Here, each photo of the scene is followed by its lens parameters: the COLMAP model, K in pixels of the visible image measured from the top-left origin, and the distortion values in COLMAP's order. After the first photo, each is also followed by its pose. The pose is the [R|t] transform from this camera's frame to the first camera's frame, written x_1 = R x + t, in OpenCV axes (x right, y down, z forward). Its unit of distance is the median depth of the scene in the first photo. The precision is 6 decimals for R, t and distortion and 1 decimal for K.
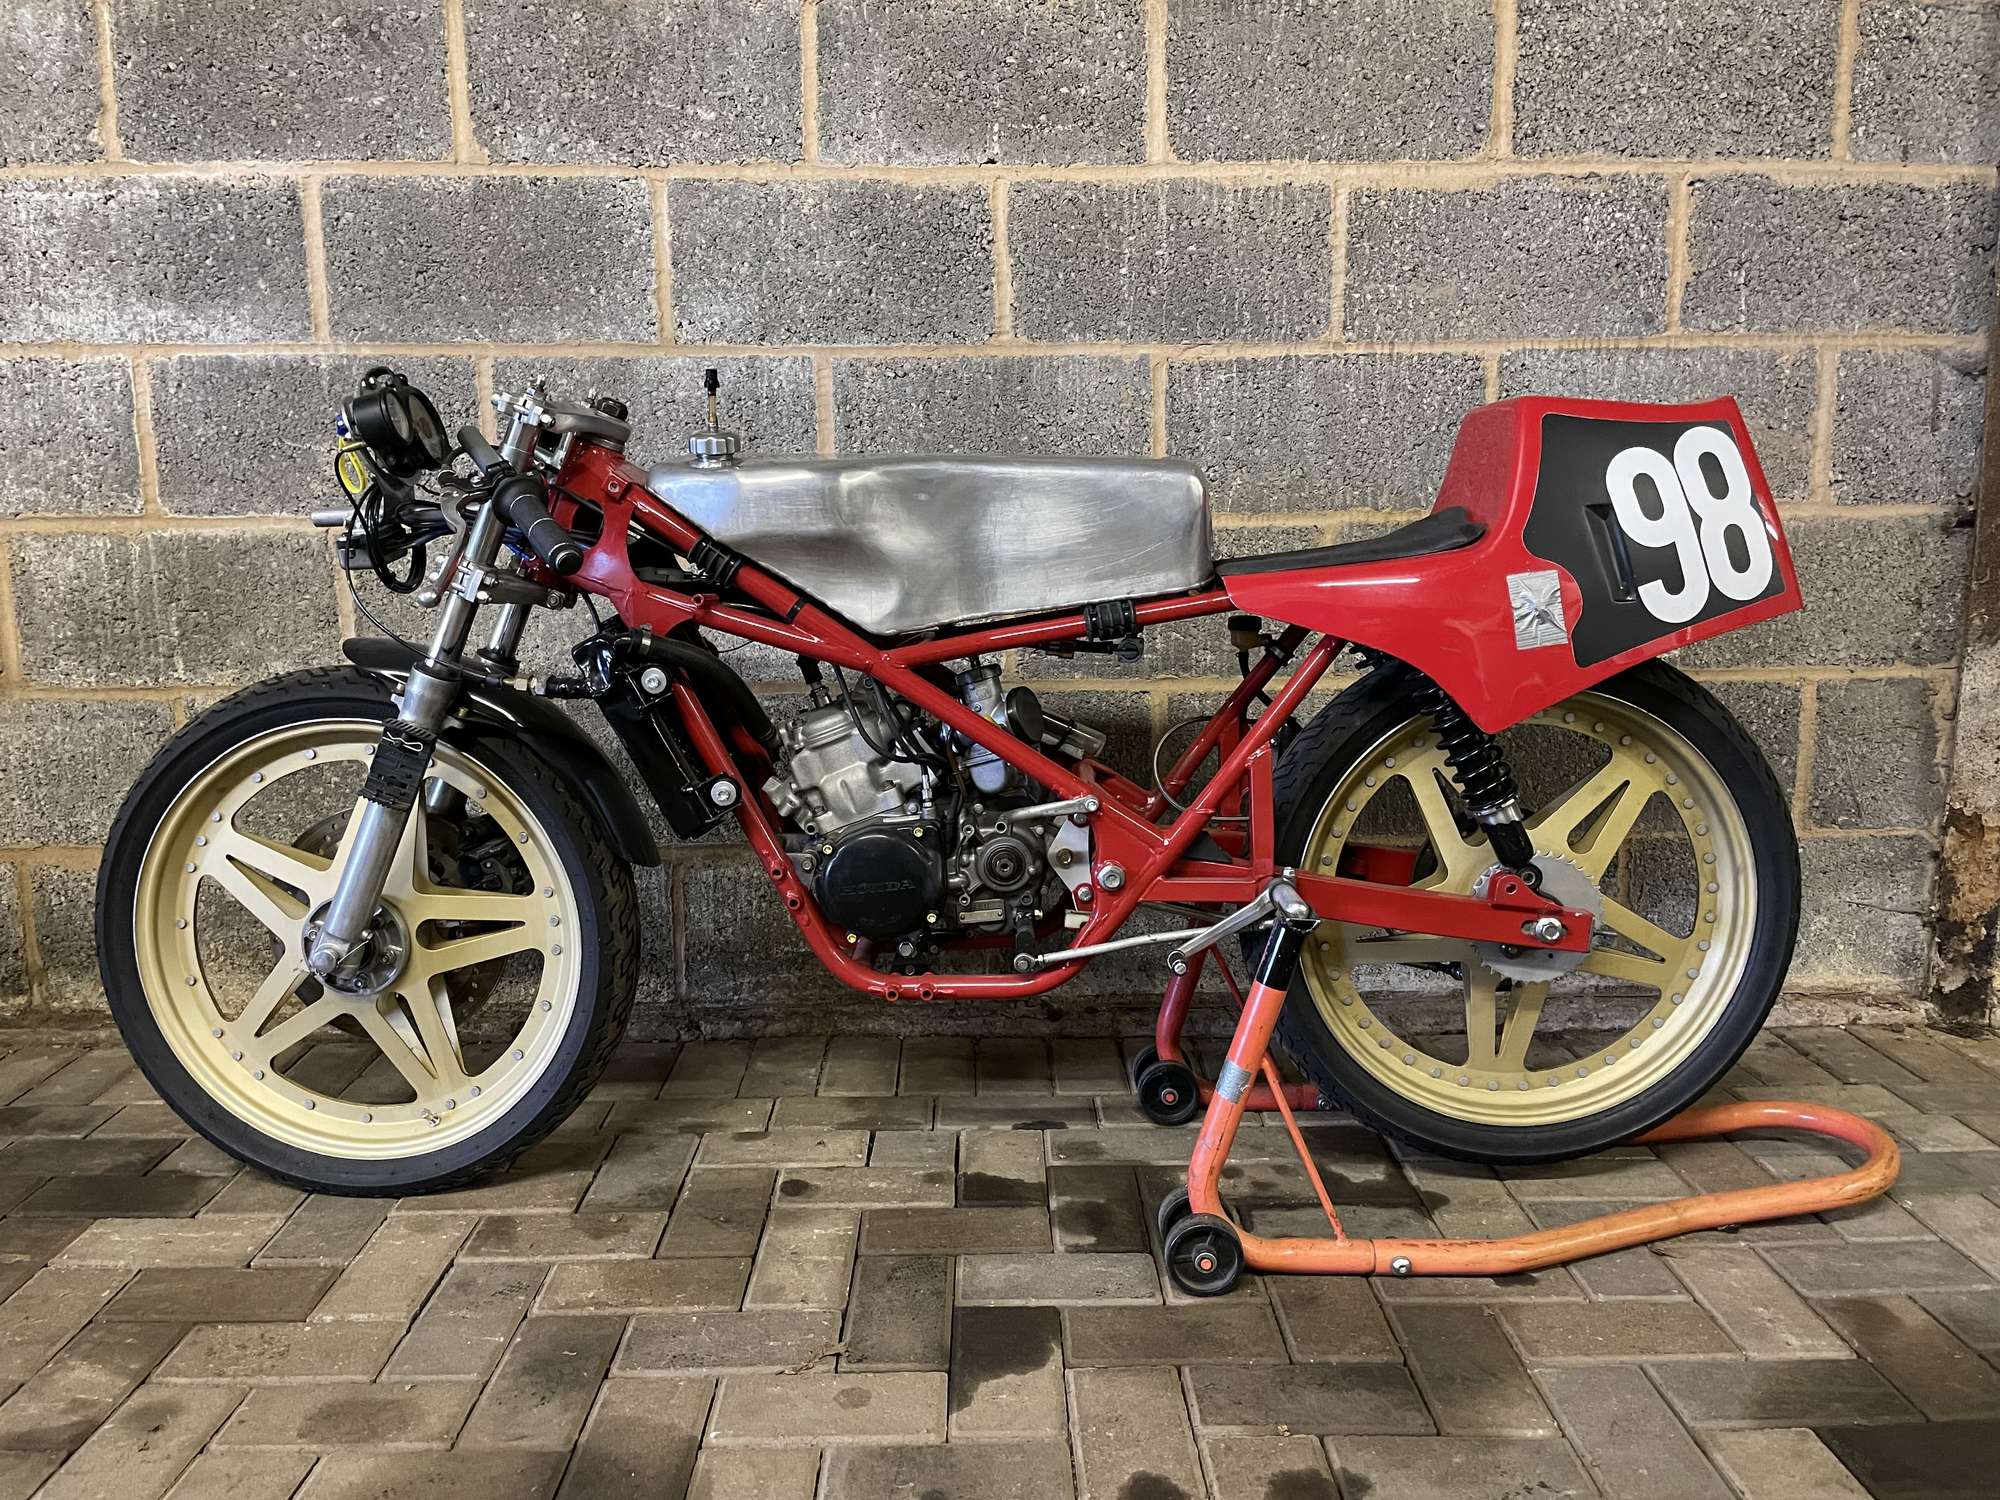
lens RADIAL K [[1517.2, 0, 1007.0], [0, 1517.2, 757.0], [0, 0, 1]] dist [0.095747, -0.142995]
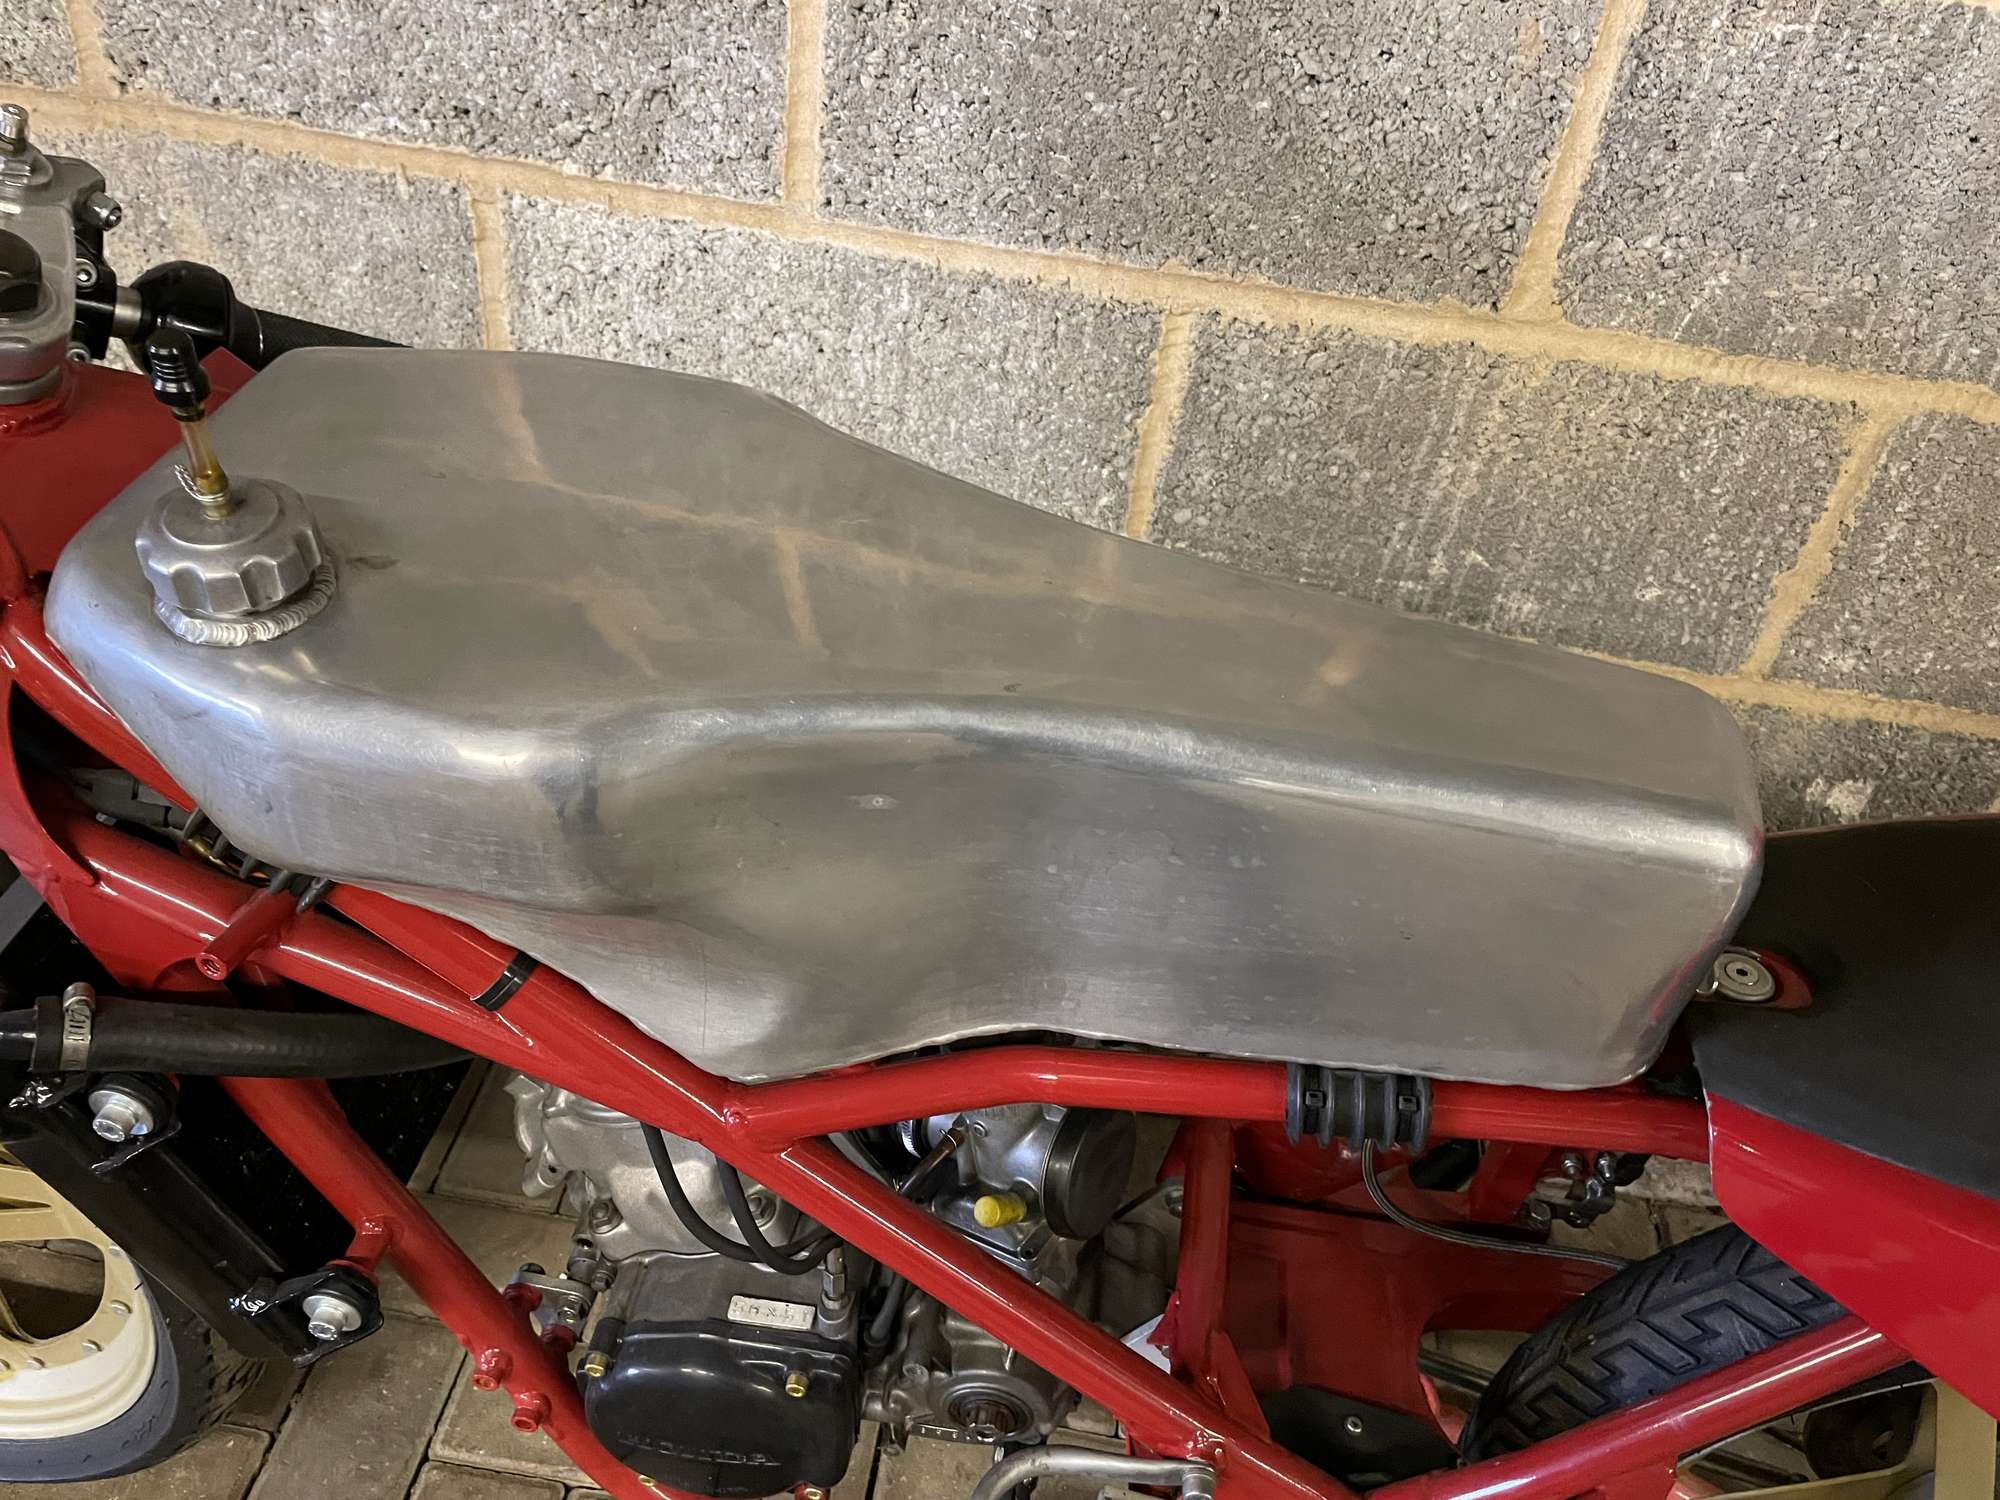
lens RADIAL K [[1517.2, 0, 1007.0], [0, 1517.2, 757.0], [0, 0, 1]] dist [0.095747, -0.142995]
pose [[0.983545, 0.179340, -0.021822, -0.021060], [-0.147079, 0.864992, 0.479746, -0.313286], [0.104913, -0.468642, 0.877136, 0.673377]]
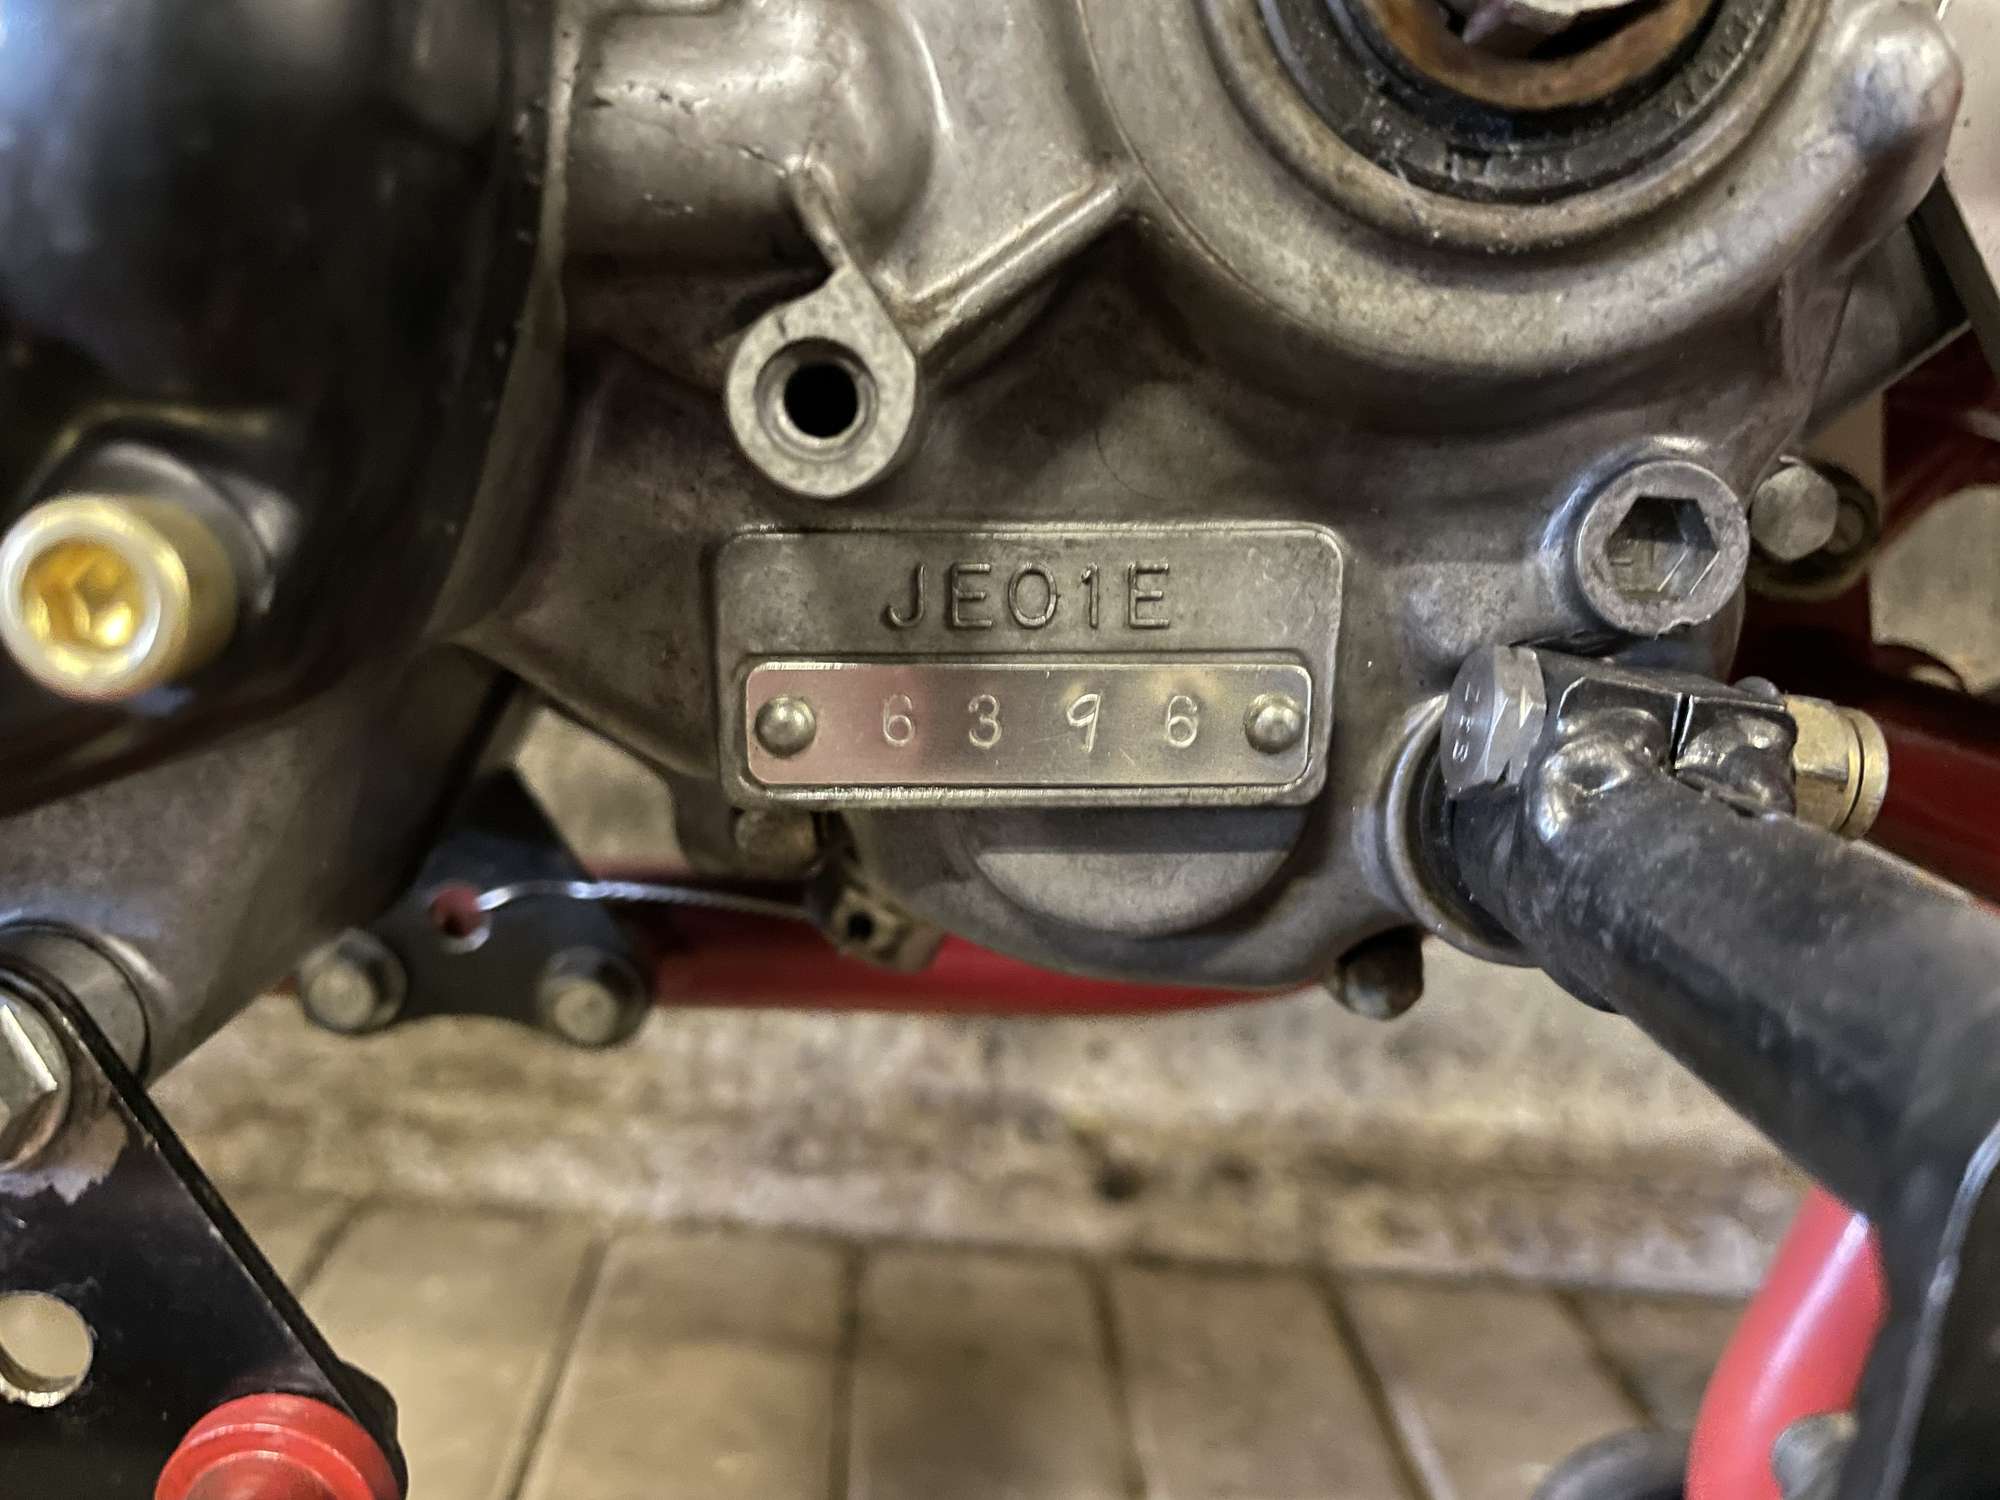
lens RADIAL K [[1517.2, 0, 1007.0], [0, 1517.2, 757.0], [0, 0, 1]] dist [0.095747, -0.142995]
pose [[0.995206, 0.088500, 0.041638, -0.015903], [-0.088944, 0.995997, 0.008922, 0.112180], [-0.040682, -0.012582, 0.999093, 0.930960]]
